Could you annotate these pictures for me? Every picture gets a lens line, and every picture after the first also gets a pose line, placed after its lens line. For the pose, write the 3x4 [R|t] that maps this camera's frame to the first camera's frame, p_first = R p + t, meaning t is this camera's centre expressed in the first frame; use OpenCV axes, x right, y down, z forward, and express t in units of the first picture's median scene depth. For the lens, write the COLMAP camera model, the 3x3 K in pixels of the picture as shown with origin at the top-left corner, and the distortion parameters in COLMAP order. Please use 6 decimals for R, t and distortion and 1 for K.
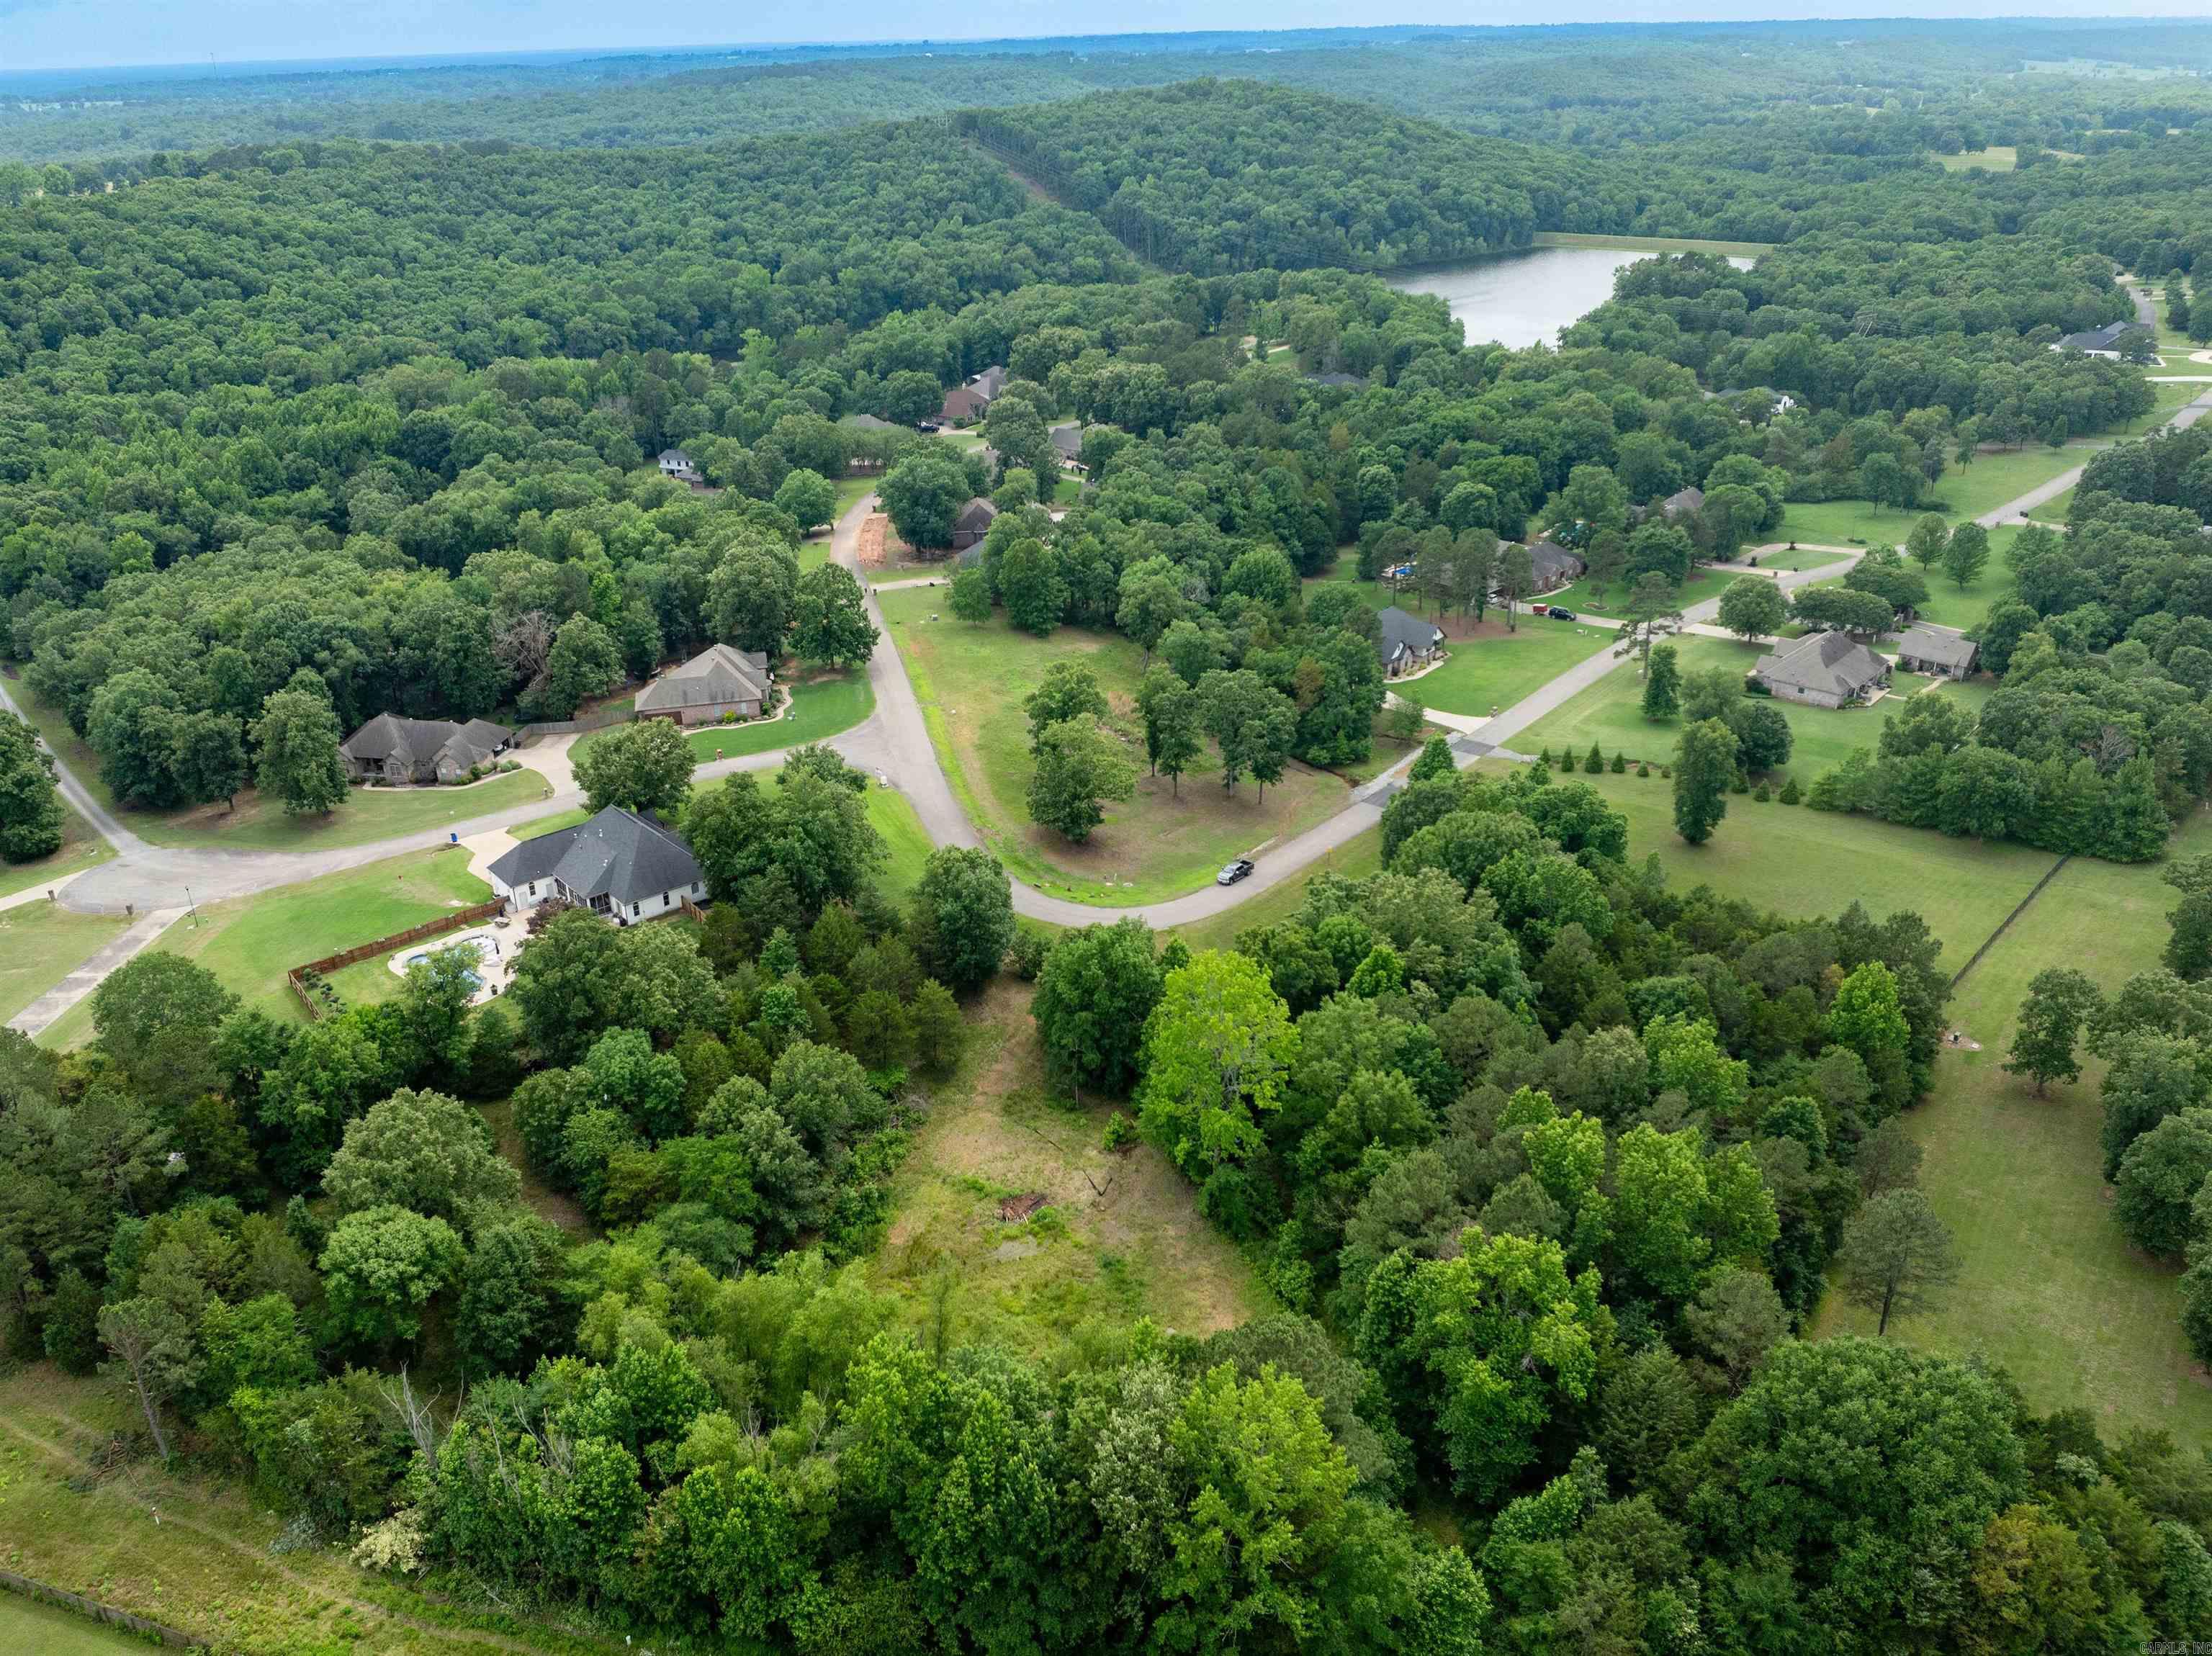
lens RADIAL K [[1757.8, 0, 1106.0], [0, 1757.8, 828.0], [0, 0, 1]] dist [-0.045555, 0.011499]
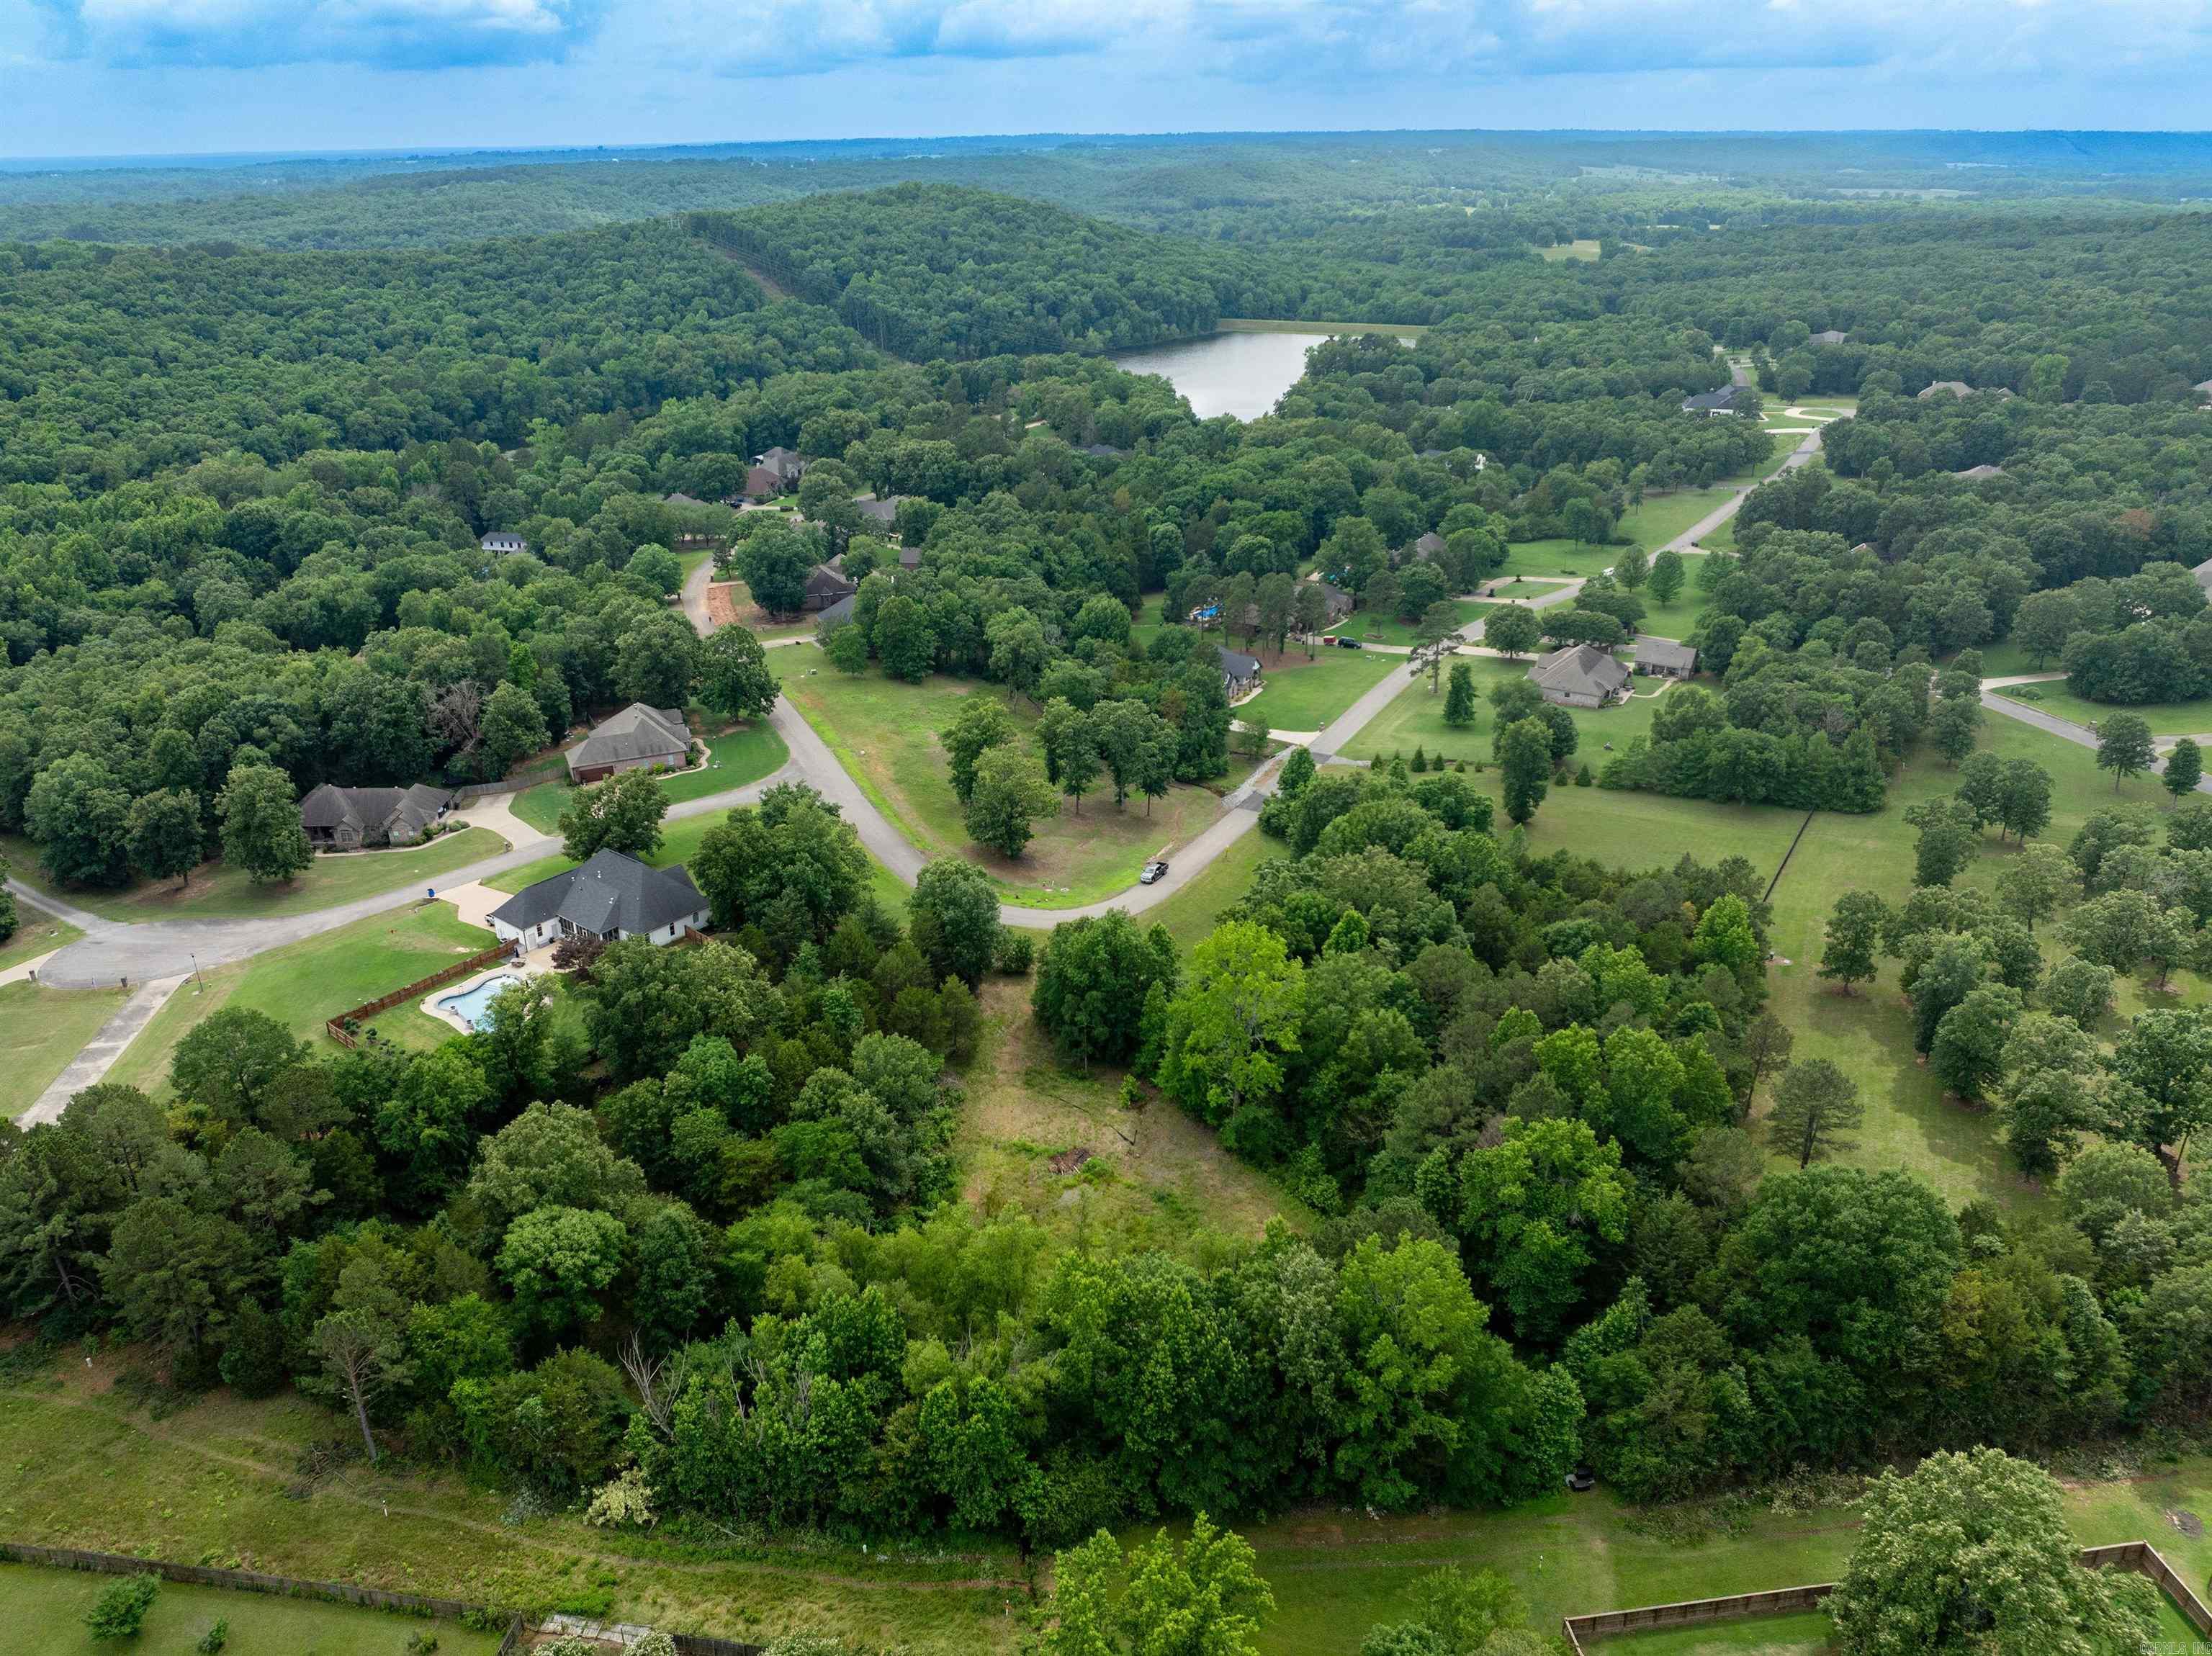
lens RADIAL K [[1643.5, 0, 1077.5], [0, 1643.5, 836.3], [0, 0, 1]] dist [-0.039144, 0.000718]
pose [[0.981415, -0.066284, 0.180088, -0.151561], [0.070646, 0.997341, -0.017909, 0.015637], [-0.178422, 0.030298, 0.983488, -0.045743]]
